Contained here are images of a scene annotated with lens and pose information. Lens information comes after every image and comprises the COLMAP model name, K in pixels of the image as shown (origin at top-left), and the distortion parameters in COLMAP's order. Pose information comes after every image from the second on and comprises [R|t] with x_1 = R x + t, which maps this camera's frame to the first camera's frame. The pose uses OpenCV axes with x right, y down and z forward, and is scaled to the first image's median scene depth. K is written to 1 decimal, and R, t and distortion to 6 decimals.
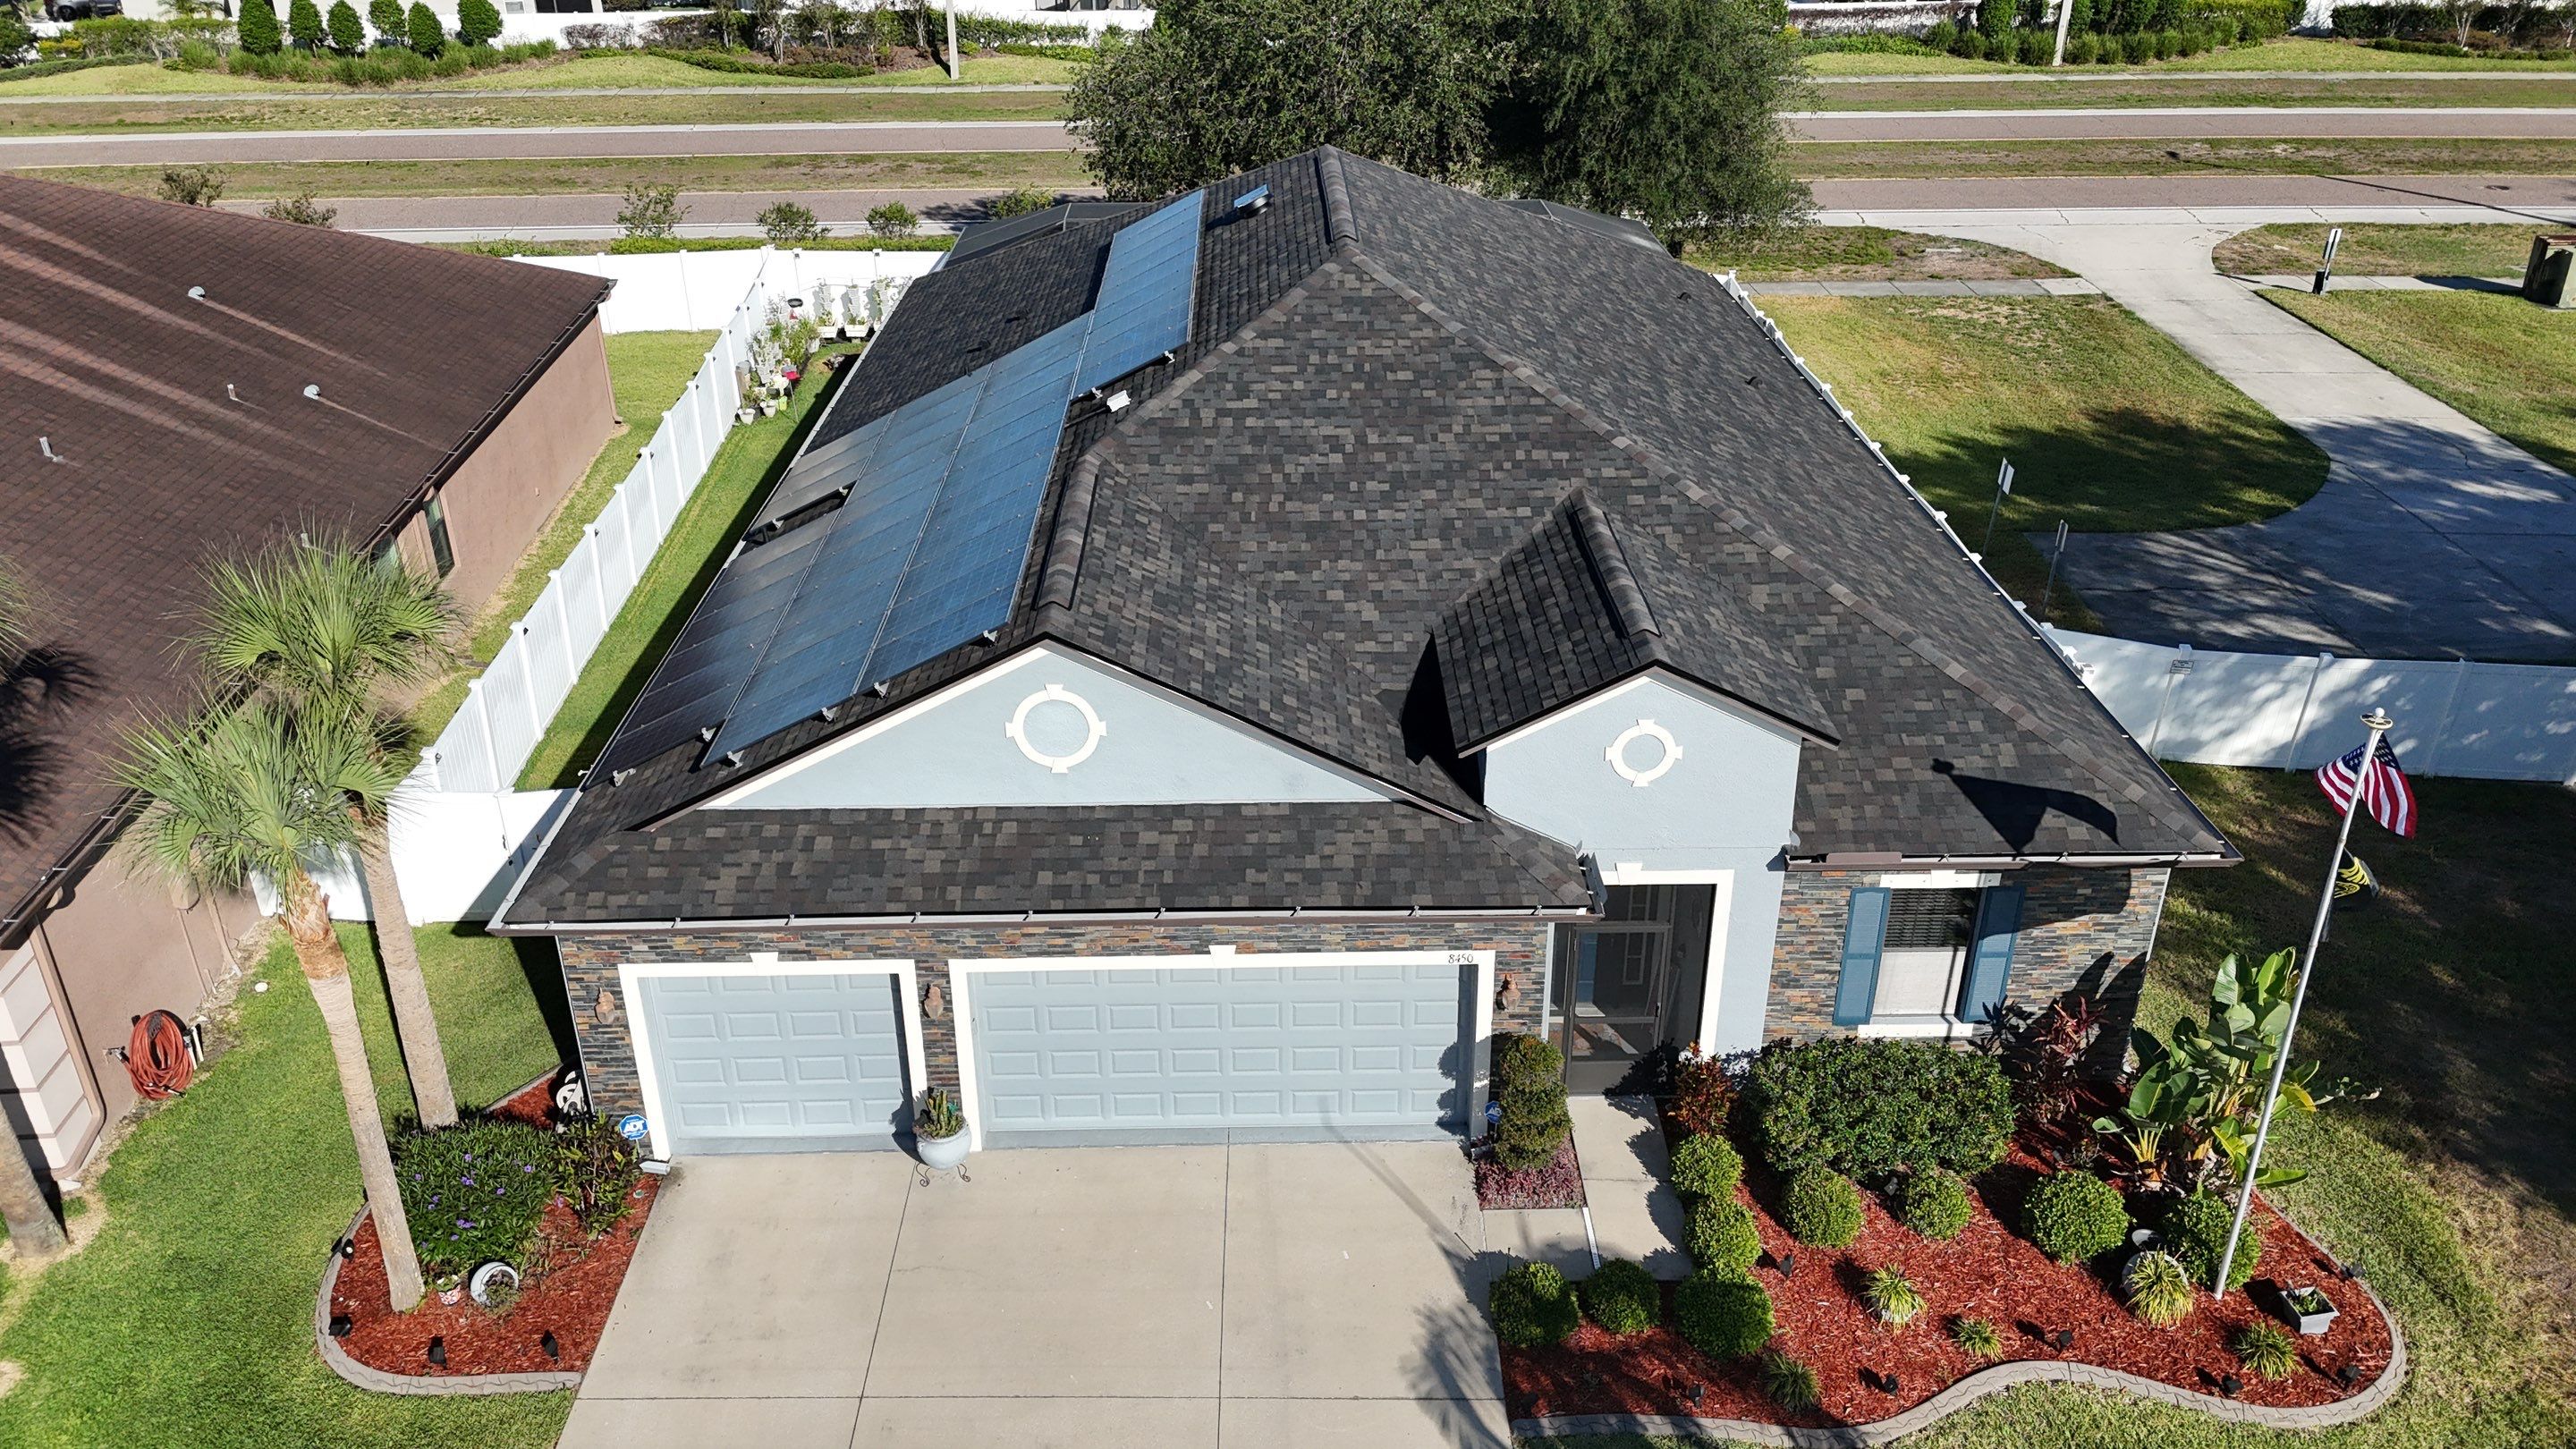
lens RADIAL K [[1890.0, 0, 1285.0], [0, 1890.0, 740.0], [0, 0, 1]] dist [0.060718, -0.046587]
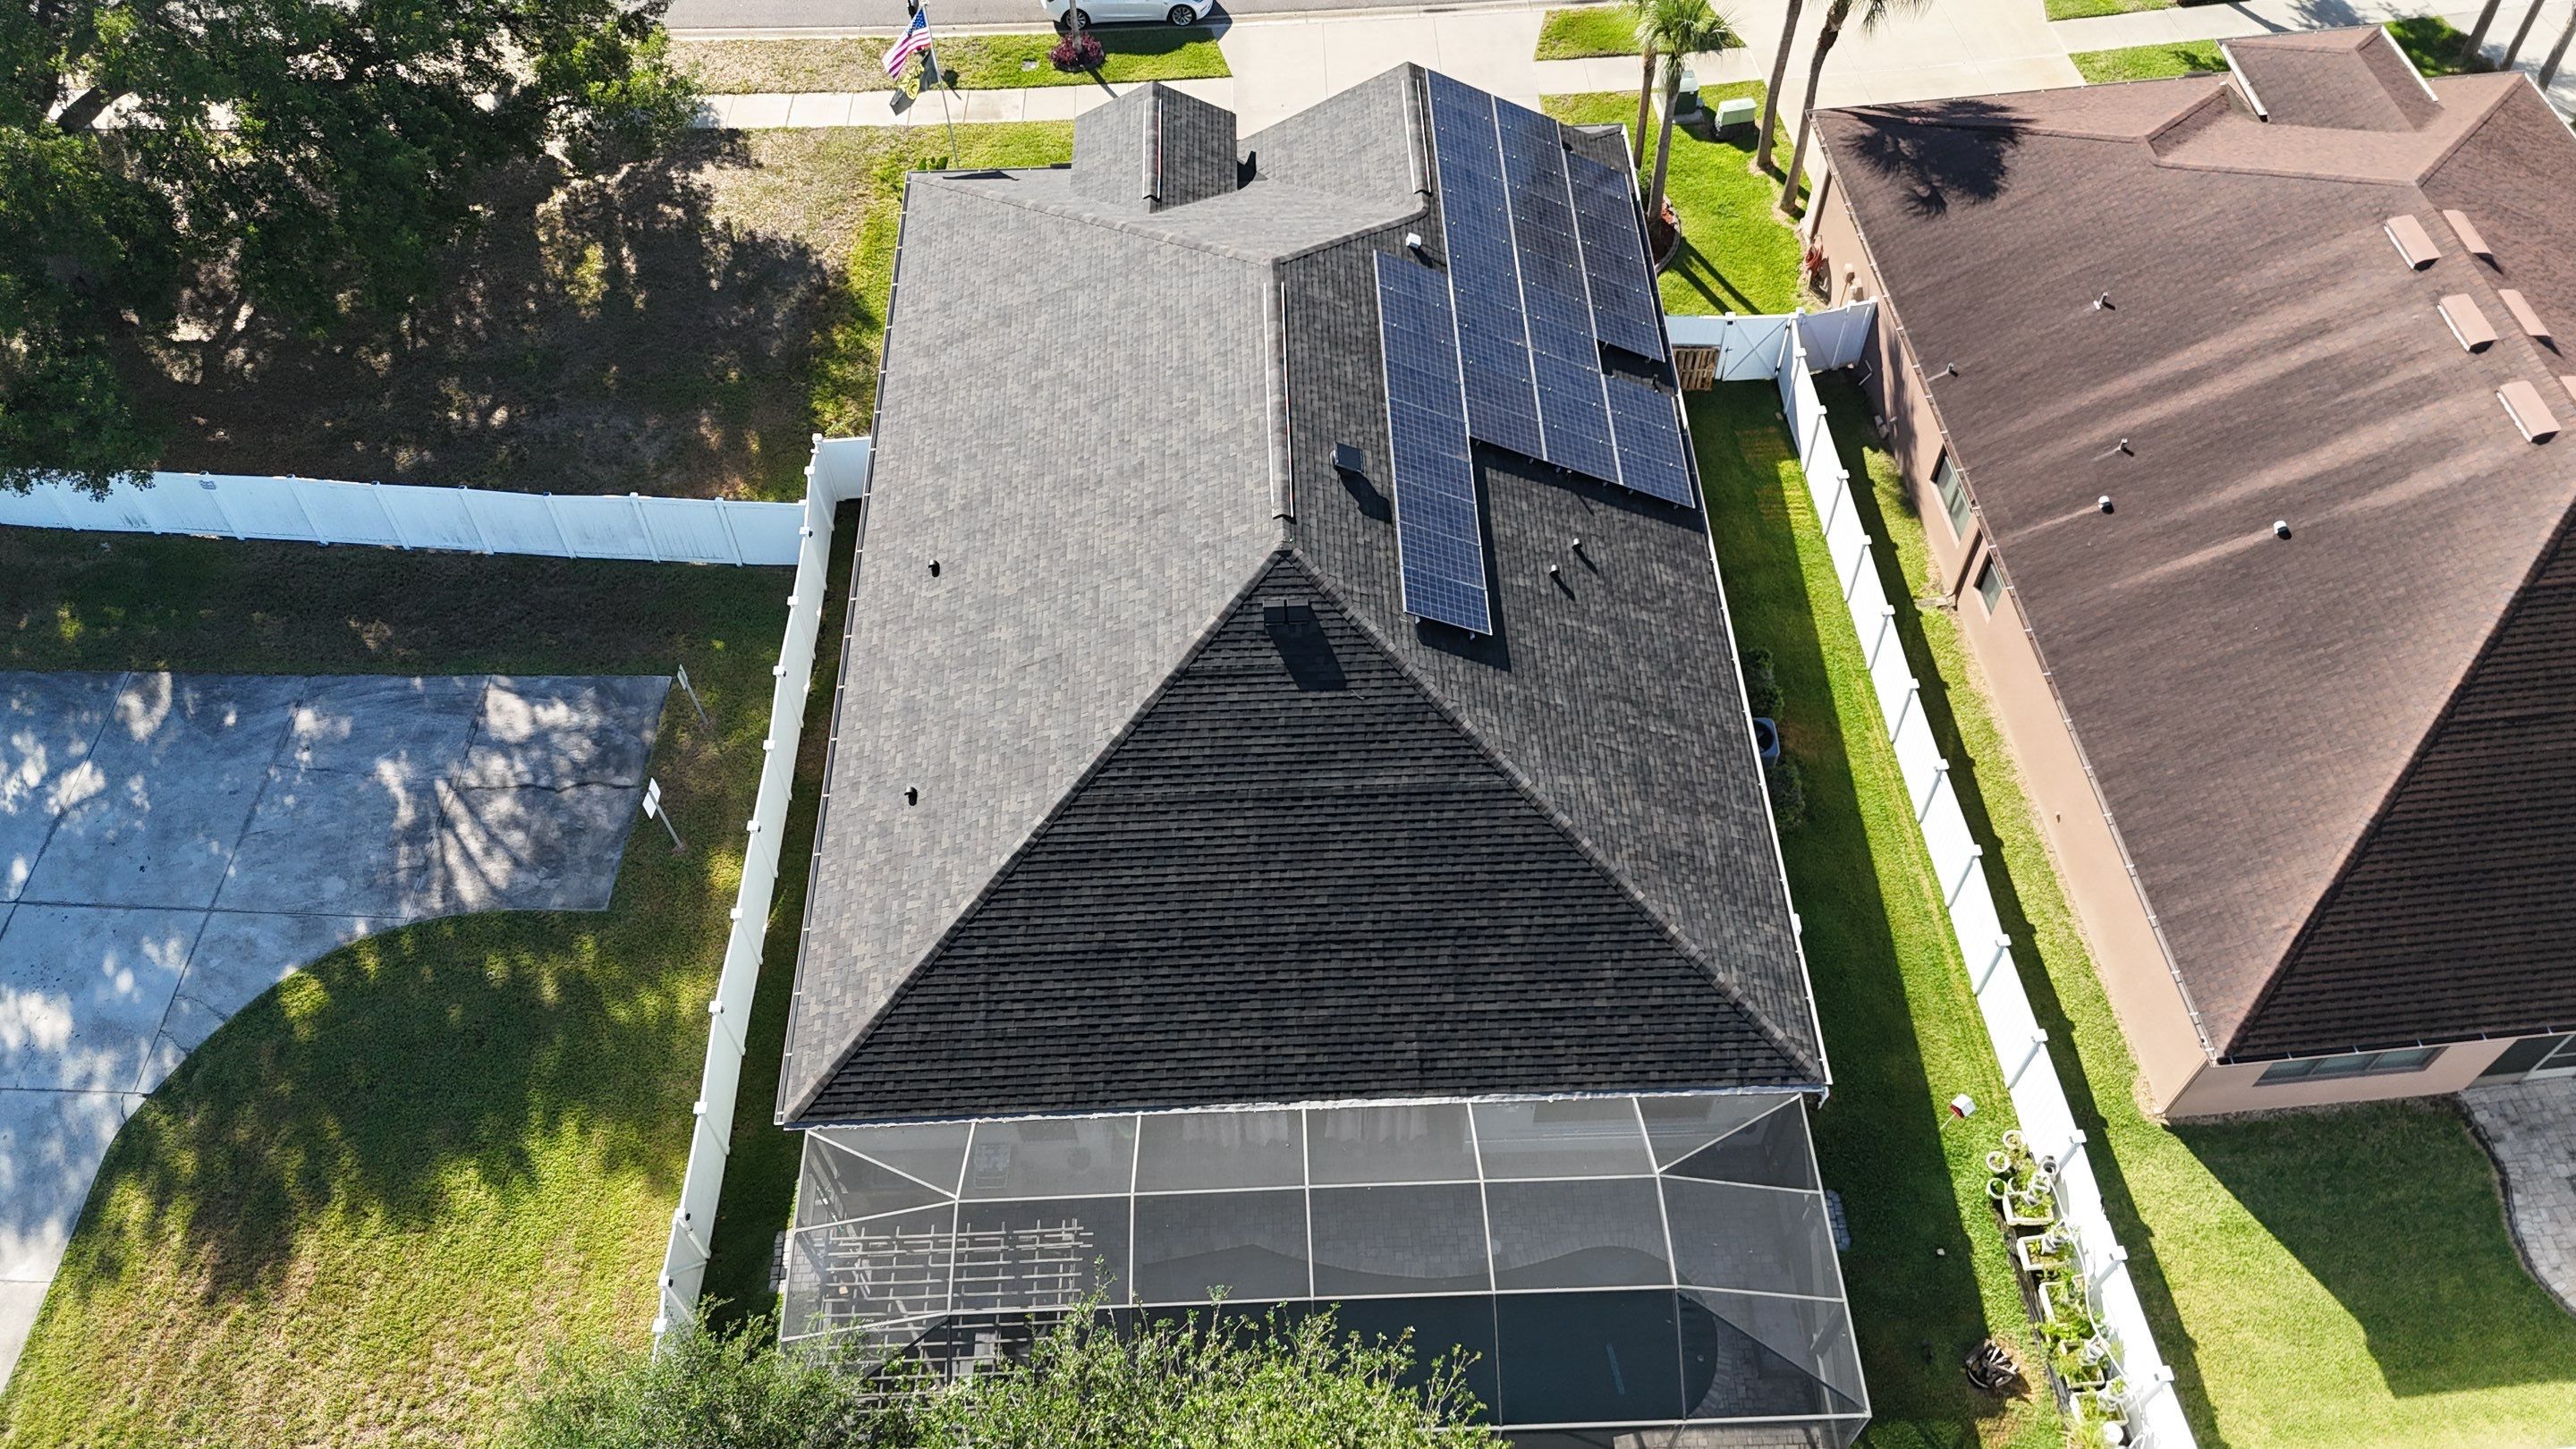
lens RADIAL K [[1890.0, 0, 1290.7], [0, 1890.0, 712.8], [0, 0, 1]] dist [0.060718, -0.046587]
pose [[-0.999647, 0.023826, 0.011772, 0.005489], [0.015456, 0.160893, 0.986851, -0.957006], [0.021619, 0.986684, -0.161204, 0.911743]]
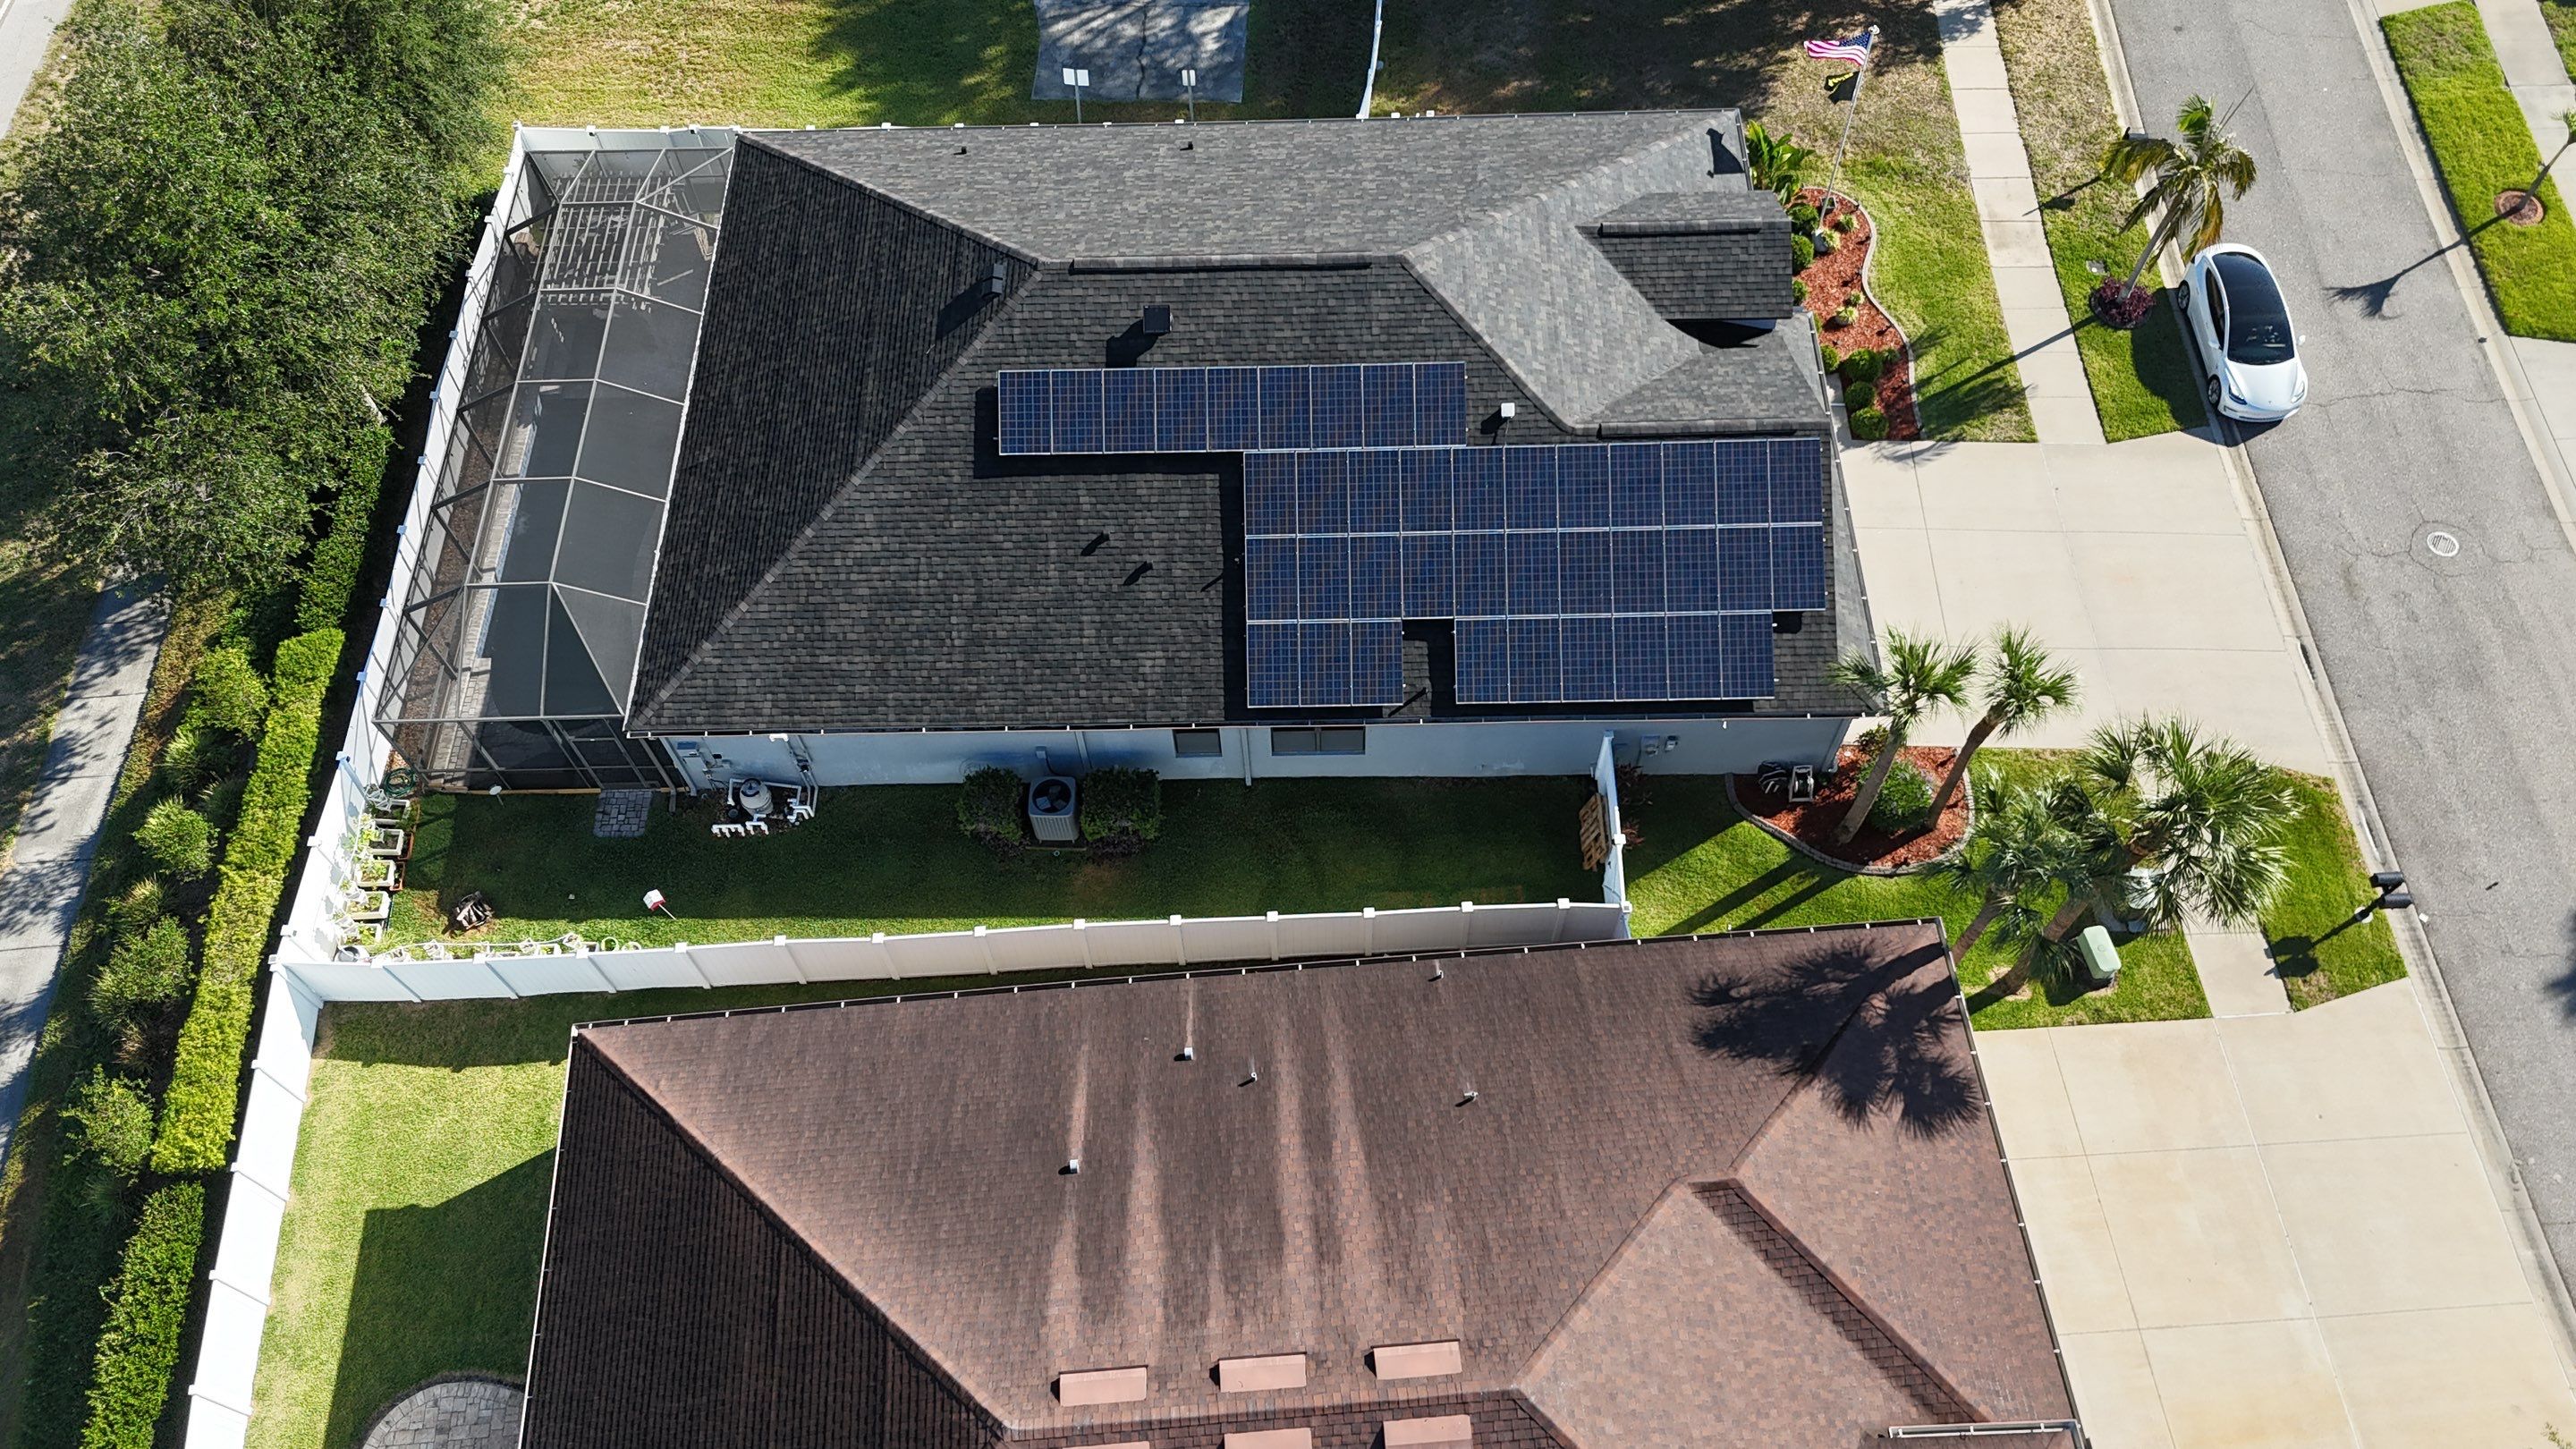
lens RADIAL K [[1890.0, 0, 1301.6], [0, 1890.0, 732.4], [0, 0, 1]] dist [0.060718, -0.046587]
pose [[0.007109, -0.864037, 0.503379, -0.625251], [0.475493, 0.445761, 0.758422, -0.748213], [-0.879691, 0.233961, 0.414013, 0.297797]]
